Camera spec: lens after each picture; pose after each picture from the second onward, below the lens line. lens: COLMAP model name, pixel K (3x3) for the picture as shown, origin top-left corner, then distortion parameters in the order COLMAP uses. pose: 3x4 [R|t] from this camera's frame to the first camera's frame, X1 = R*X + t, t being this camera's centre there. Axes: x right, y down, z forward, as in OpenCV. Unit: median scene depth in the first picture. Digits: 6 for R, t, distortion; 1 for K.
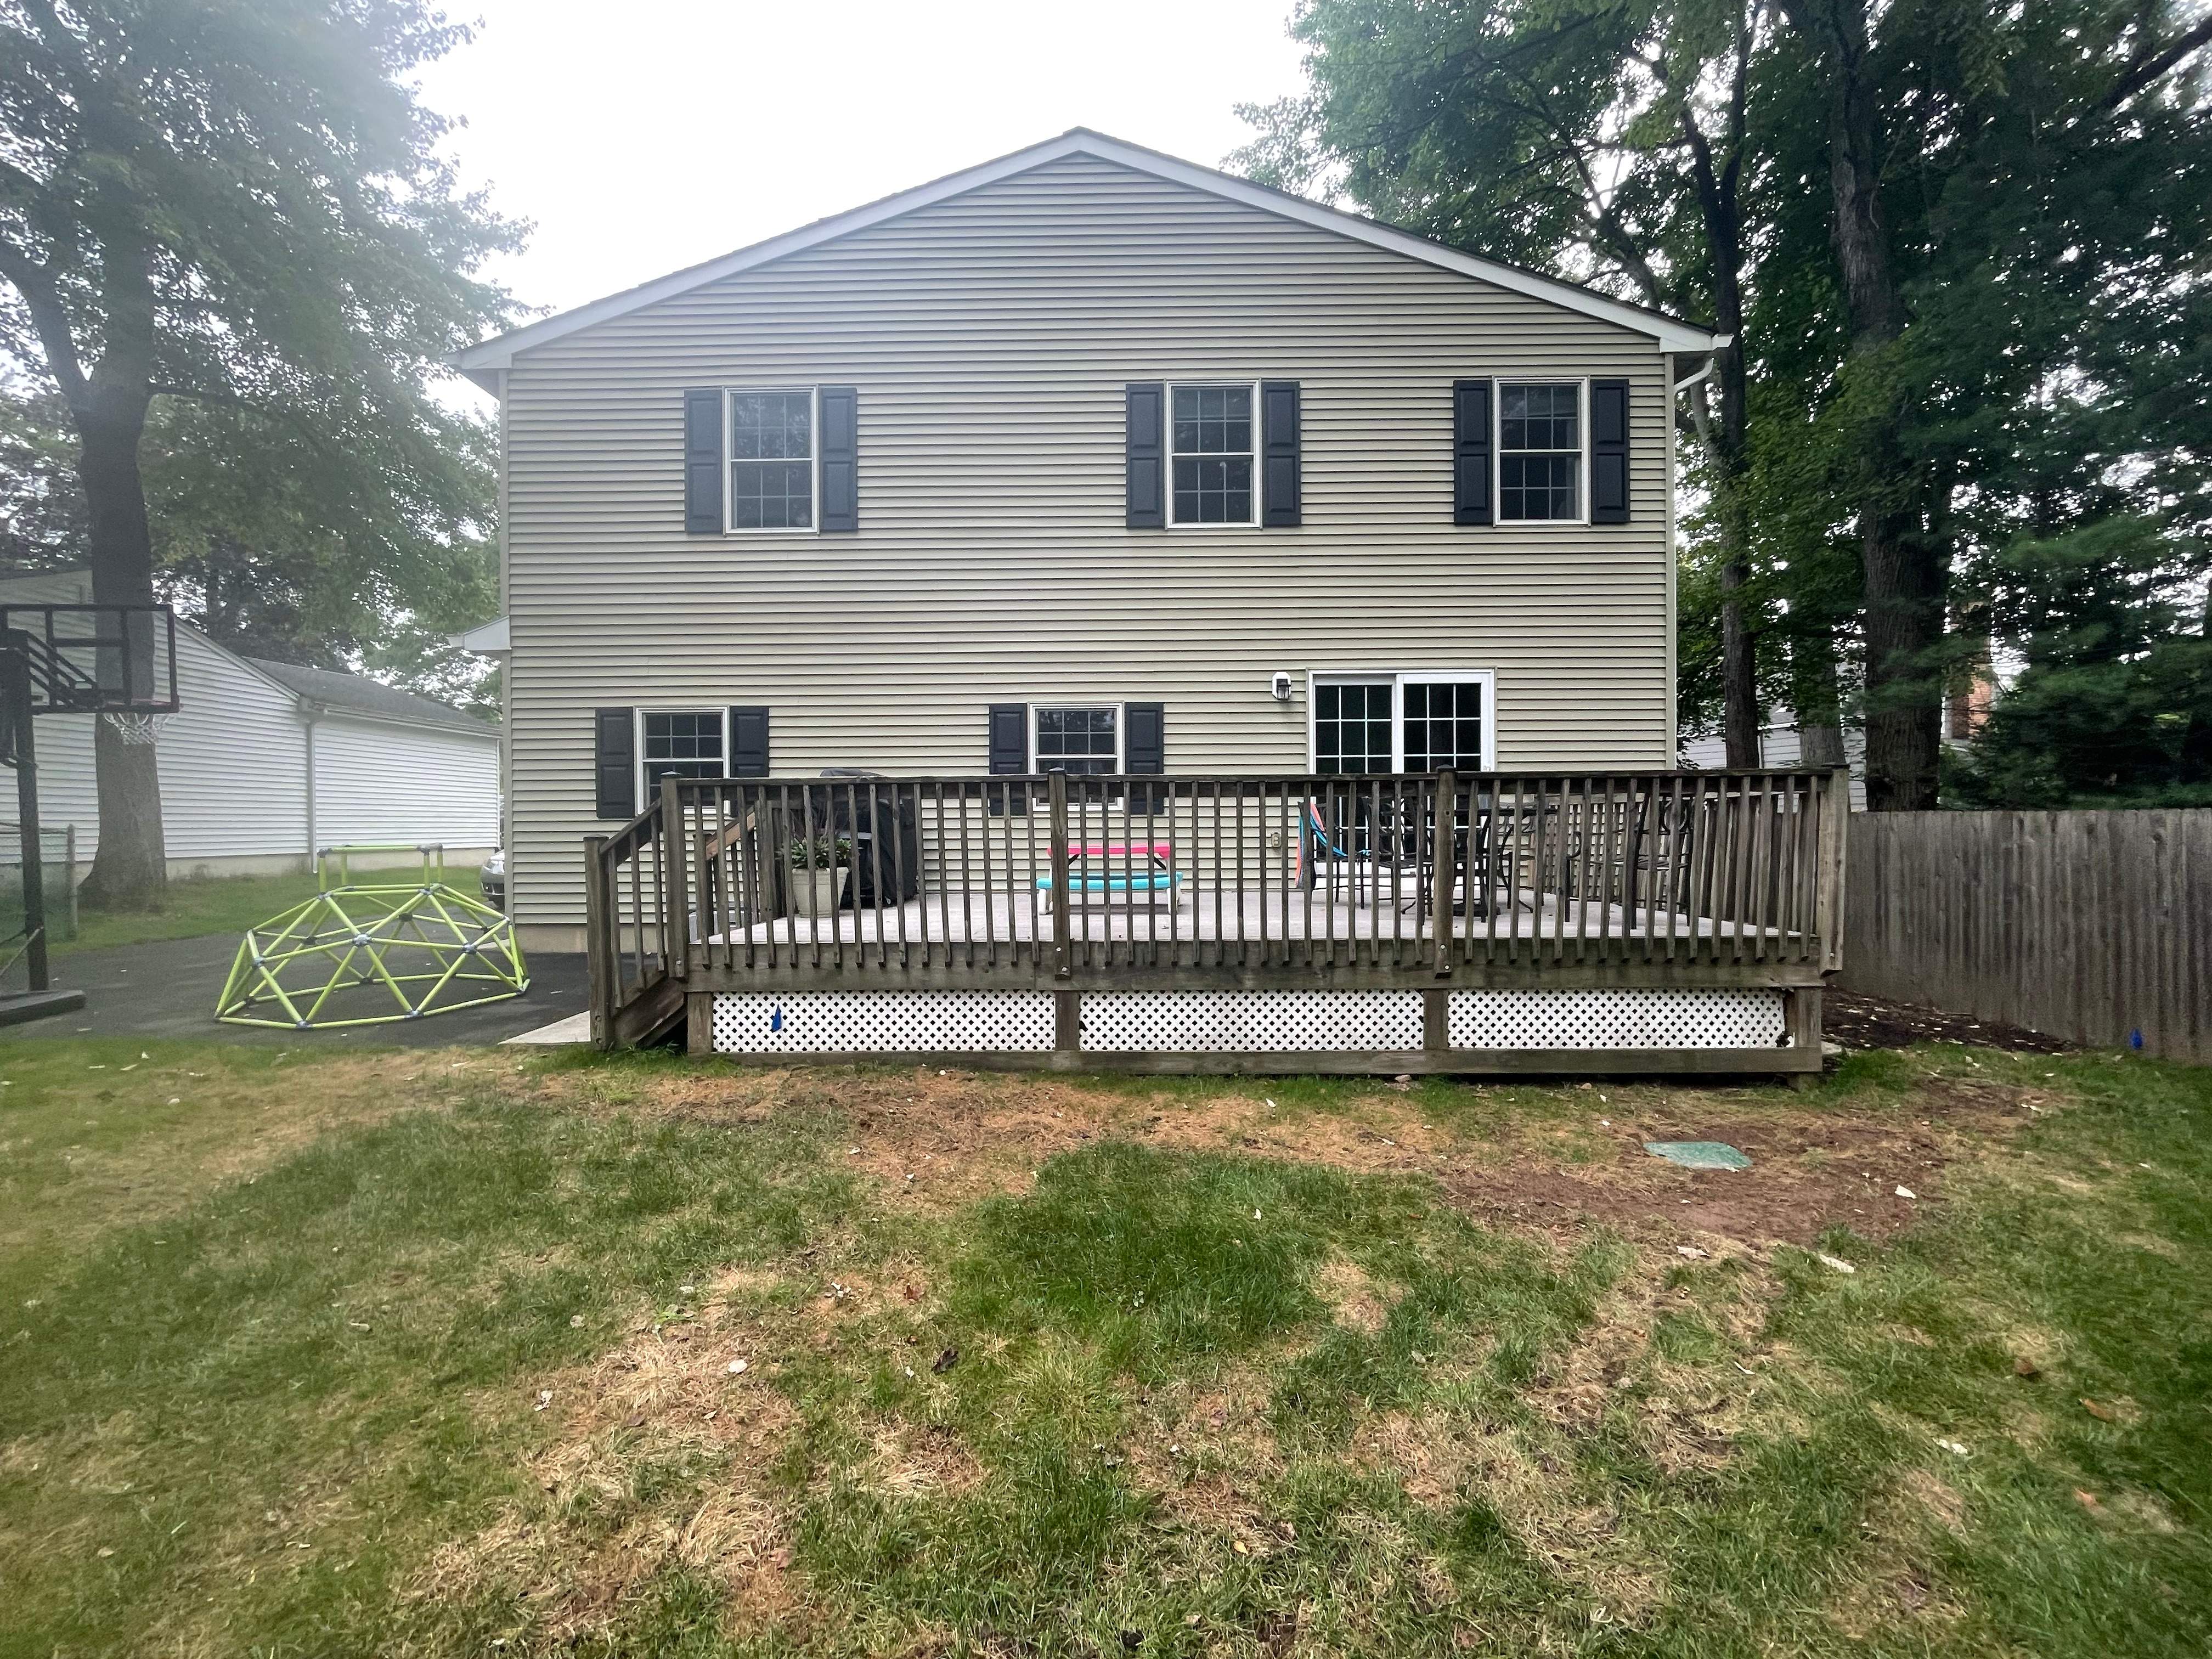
lens RADIAL K [[908.3, 0, 1130.5], [0, 908.3, 820.9], [0, 0, 1]] dist [-0.002326, -0.000004]
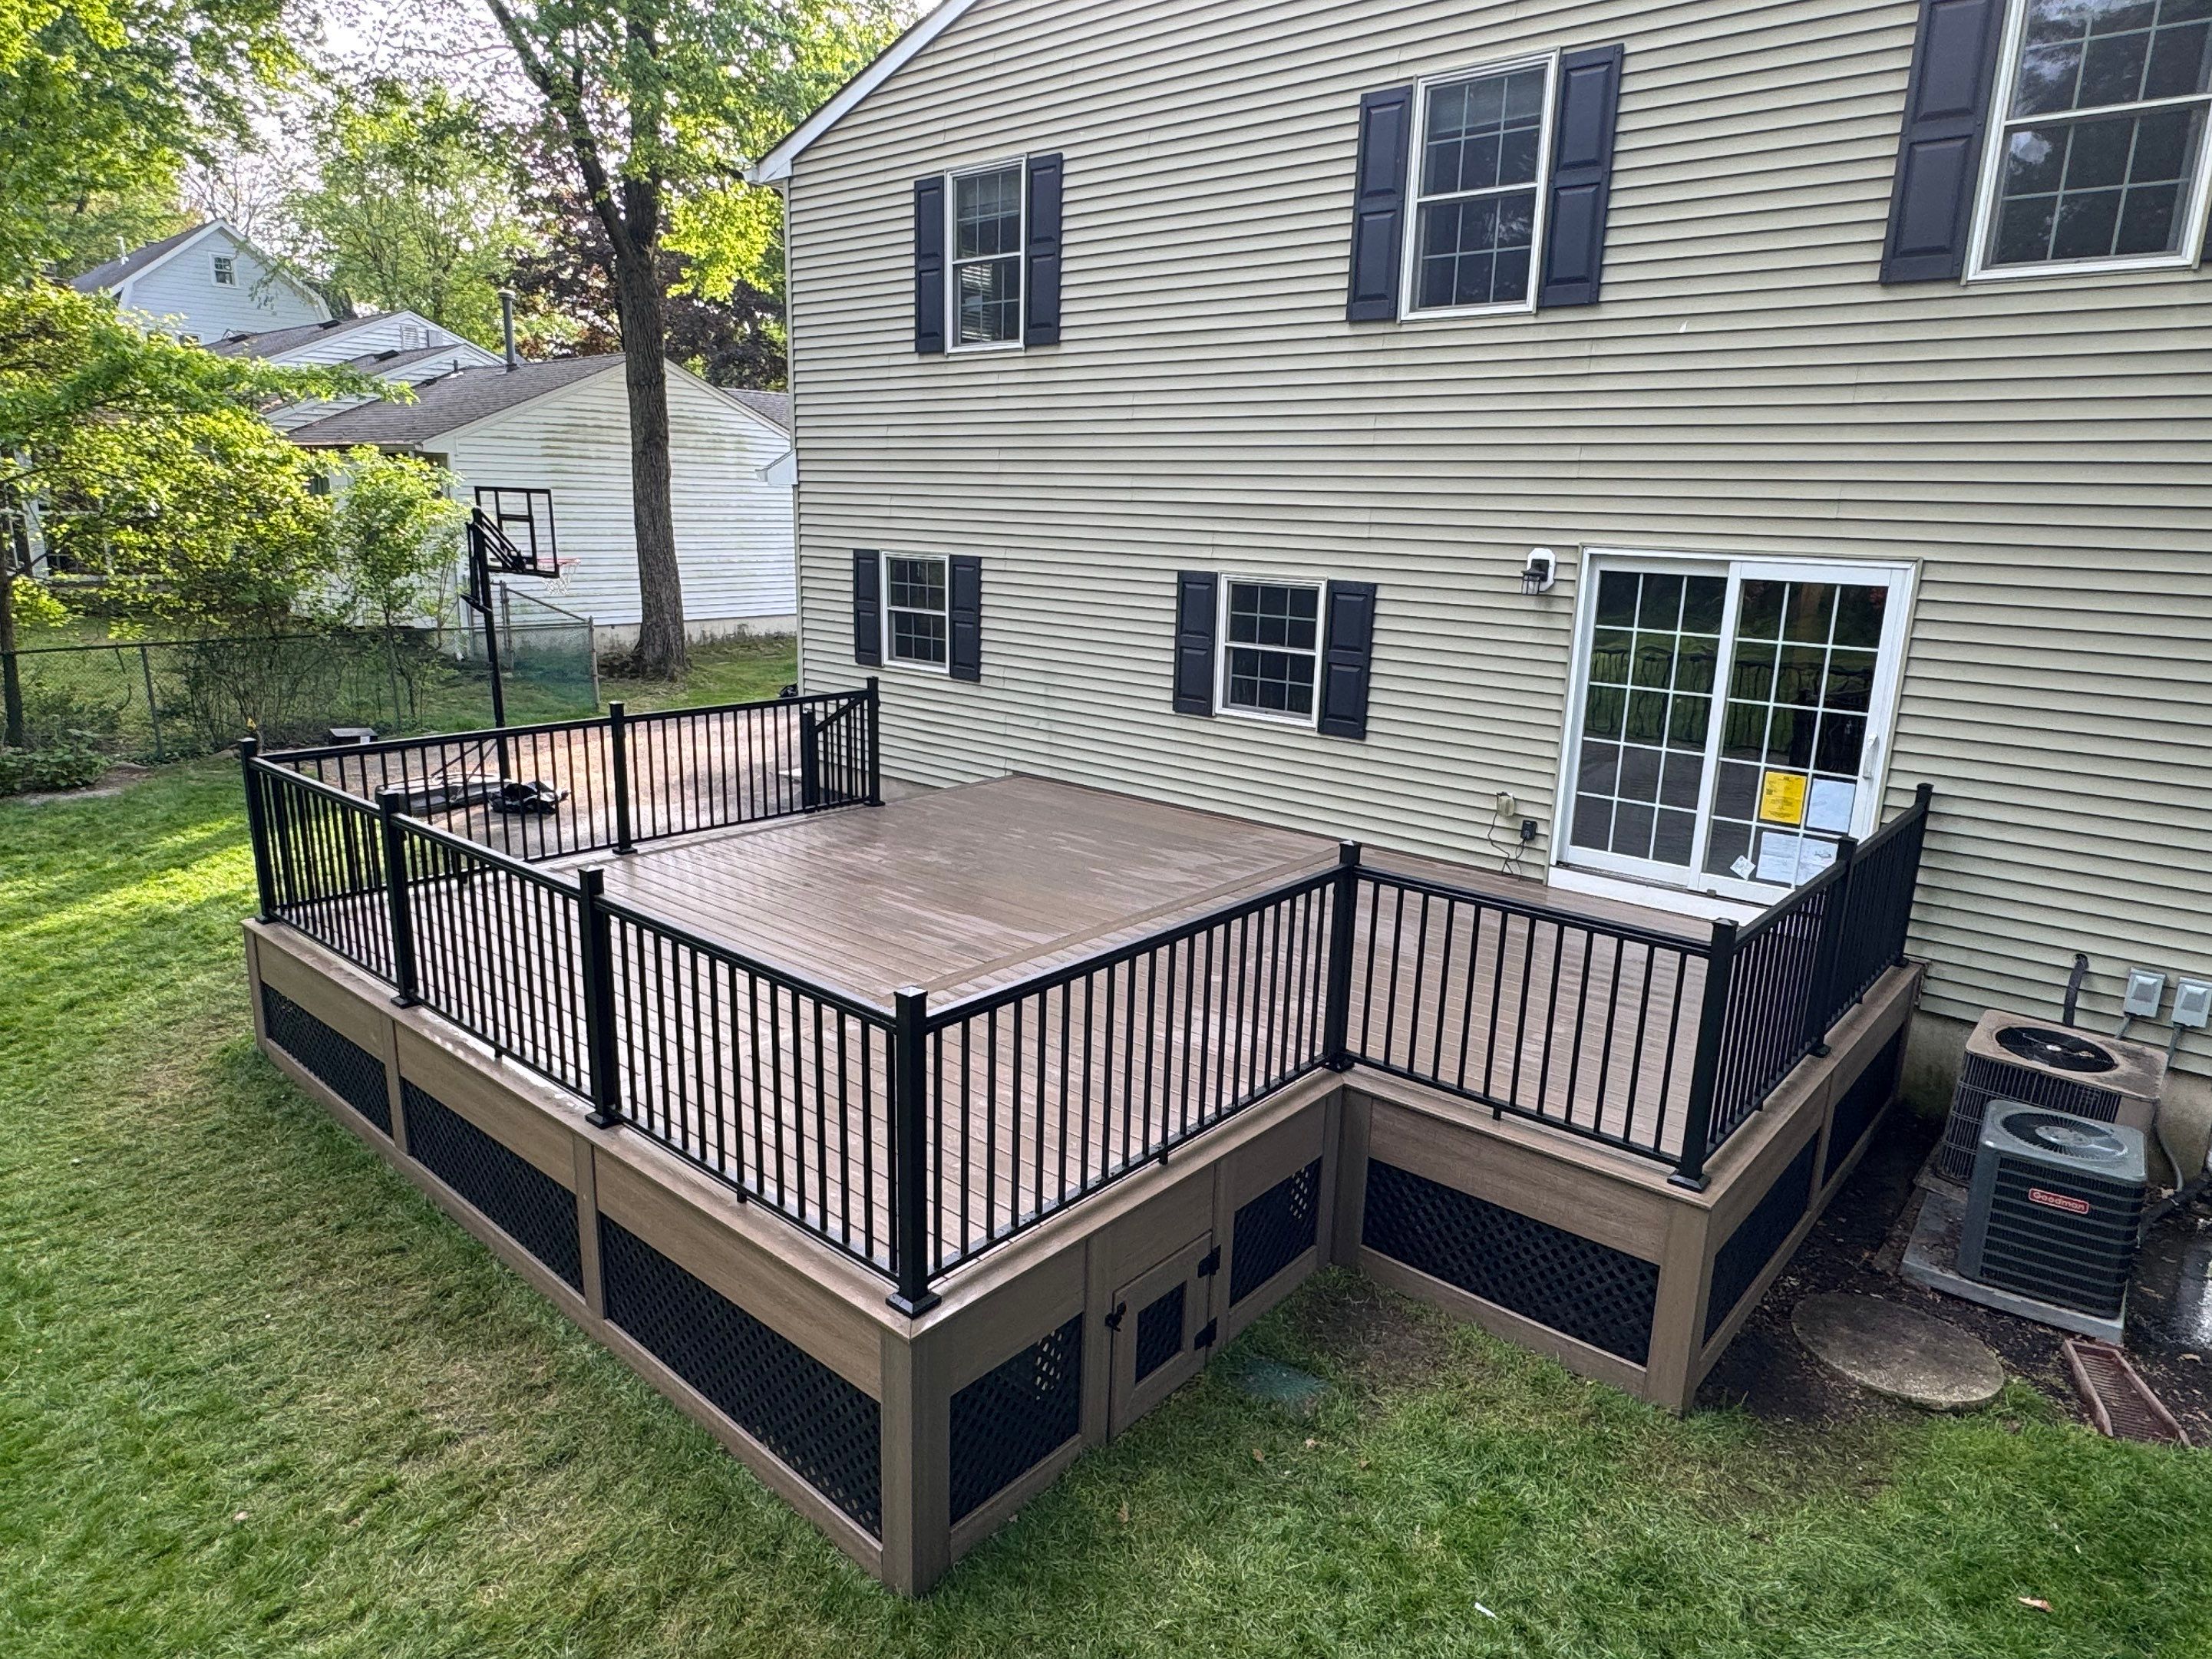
lens RADIAL K [[1353.0, 0, 1100.4], [0, 1353.0, 825.0], [0, 0, 1]] dist [-0.003860, 0.001852]
pose [[0.762133, 0.176894, -0.622786, 0.554952], [-0.033542, 0.971446, 0.234879, -0.187320], [0.646551, -0.158119, 0.746304, 0.057621]]
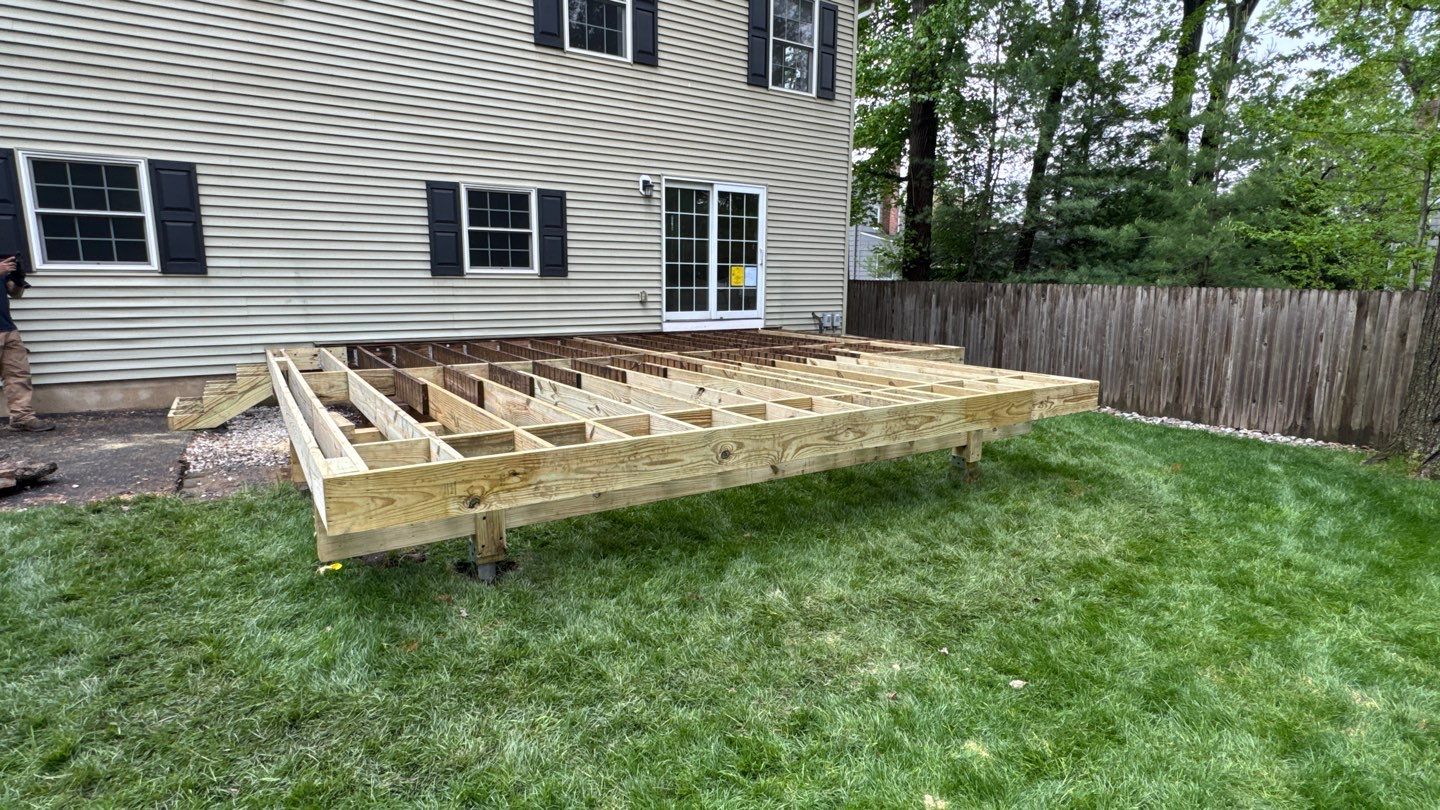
lens RADIAL K [[726.9, 0, 714.6], [0, 726.9, 402.8], [0, 0, 1]] dist [-0.005354, 0.001985]
pose [[0.827207, -0.080965, 0.556034, -0.393838], [-0.007131, 0.987972, 0.154468, 0.008449], [-0.561853, -0.131742, 0.816680, -0.017004]]
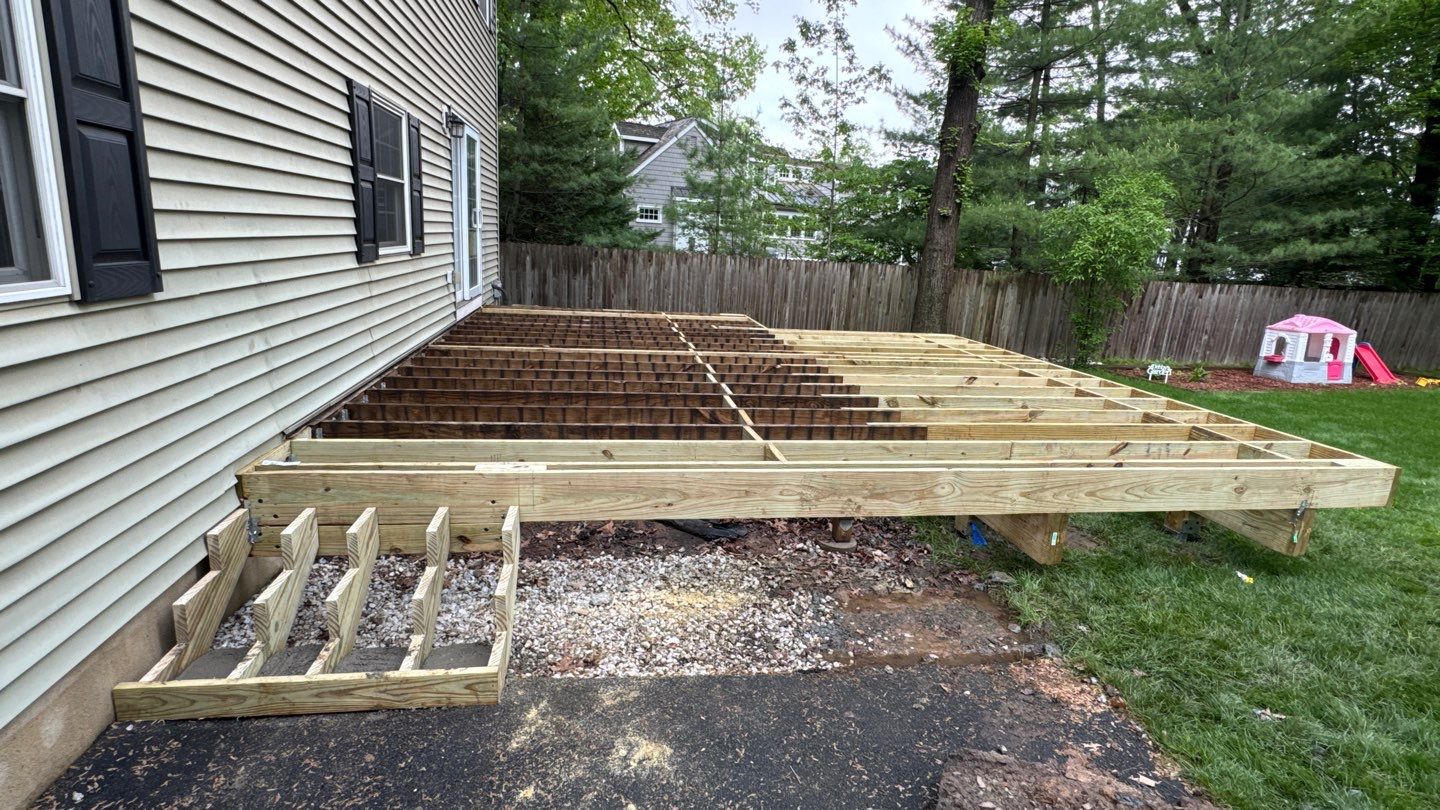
lens RADIAL K [[729.7, 0, 716.0], [0, 729.7, 398.7], [0, 0, 1]] dist [-0.002343, -0.001413]
pose [[-0.175182, -0.217841, 0.960134, -0.716416], [-0.040825, 0.975983, 0.213988, -0.034199], [-0.983689, -0.001711, -0.179868, 0.850626]]
